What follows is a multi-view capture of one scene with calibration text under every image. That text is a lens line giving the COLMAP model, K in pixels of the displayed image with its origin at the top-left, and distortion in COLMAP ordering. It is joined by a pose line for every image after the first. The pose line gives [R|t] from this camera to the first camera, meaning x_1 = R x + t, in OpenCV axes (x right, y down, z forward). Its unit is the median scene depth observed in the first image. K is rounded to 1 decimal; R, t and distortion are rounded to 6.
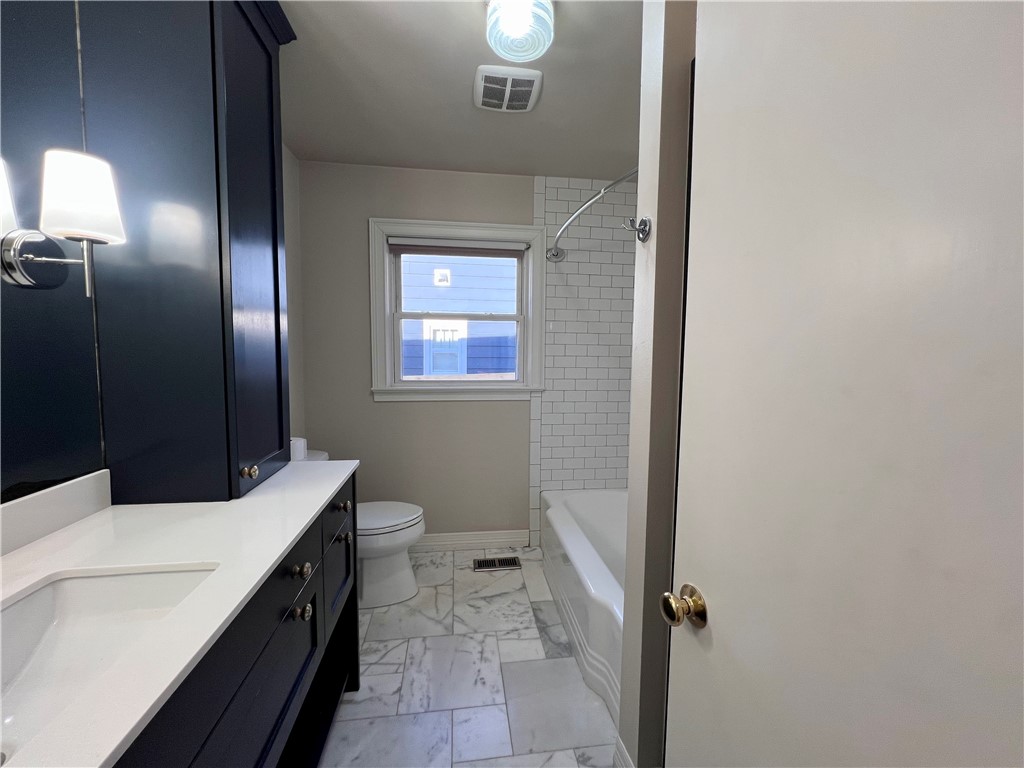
lens RADIAL K [[410.7, 0, 510.7], [0, 410.7, 382.2], [0, 0, 1]] dist [-0.002604, 0.000274]
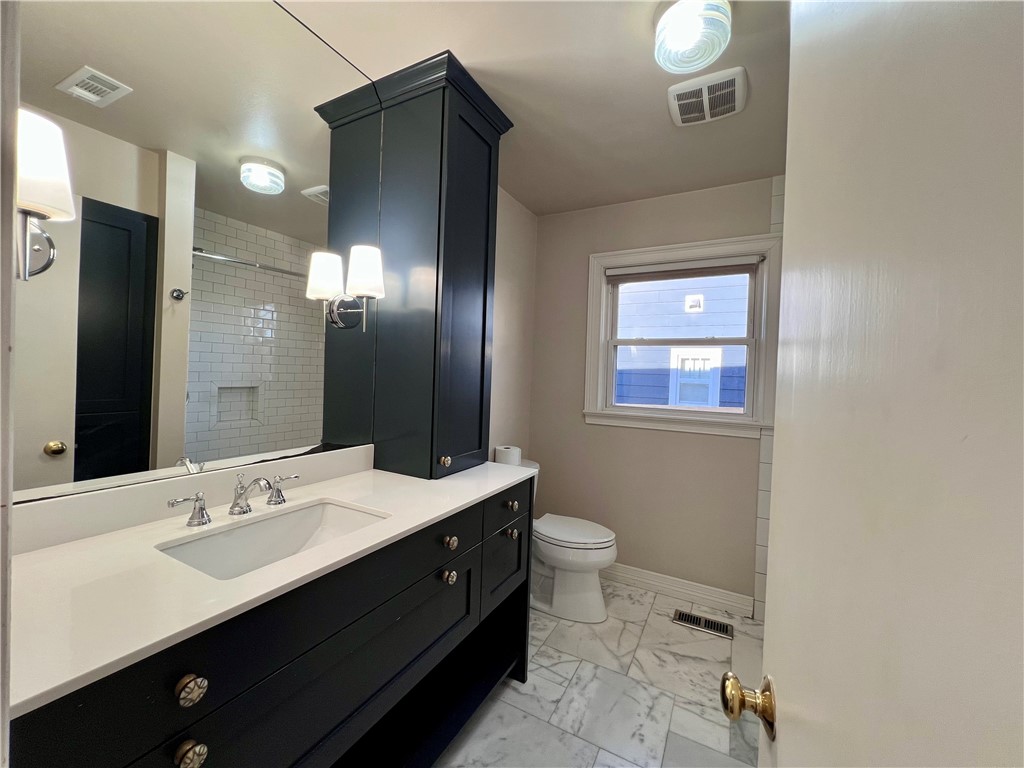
lens RADIAL K [[410.7, 0, 510.7], [0, 410.7, 382.2], [0, 0, 1]] dist [-0.002604, 0.000274]
pose [[0.804350, 0.029157, -0.593440, 0.168051], [-0.073512, 0.996005, -0.050703, 0.011157], [0.589591, 0.084407, 0.803280, 0.029204]]
